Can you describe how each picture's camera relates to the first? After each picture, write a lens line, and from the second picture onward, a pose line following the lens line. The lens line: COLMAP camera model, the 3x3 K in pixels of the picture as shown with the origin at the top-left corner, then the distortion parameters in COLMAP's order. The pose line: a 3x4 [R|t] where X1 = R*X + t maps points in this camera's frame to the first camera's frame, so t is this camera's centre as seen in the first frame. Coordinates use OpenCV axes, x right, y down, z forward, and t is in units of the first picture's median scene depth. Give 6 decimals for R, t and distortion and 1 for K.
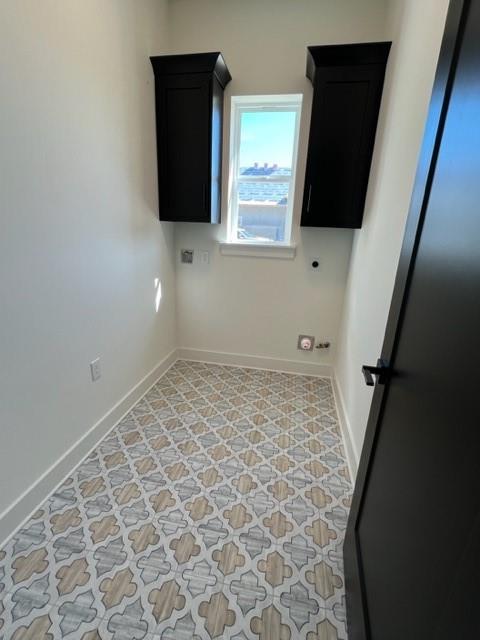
lens RADIAL K [[295.6, 0, 241.7], [0, 295.6, 320.1], [0, 0, 1]] dist [-0.003665, 0.000238]
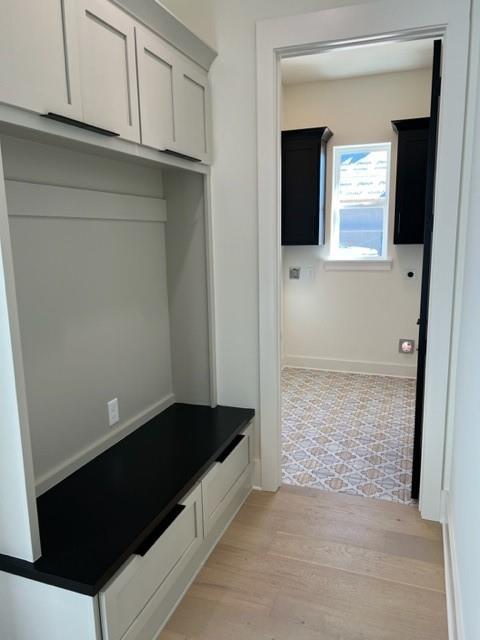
lens RADIAL K [[485.2, 0, 238.8], [0, 485.2, 321.5], [0, 0, 1]] dist [0.026514, -0.032318]
pose [[0.984260, -0.024367, -0.175037, -0.080849], [0.001949, 0.991886, -0.127118, 0.233703], [0.176714, 0.124776, 0.976321, -0.949778]]
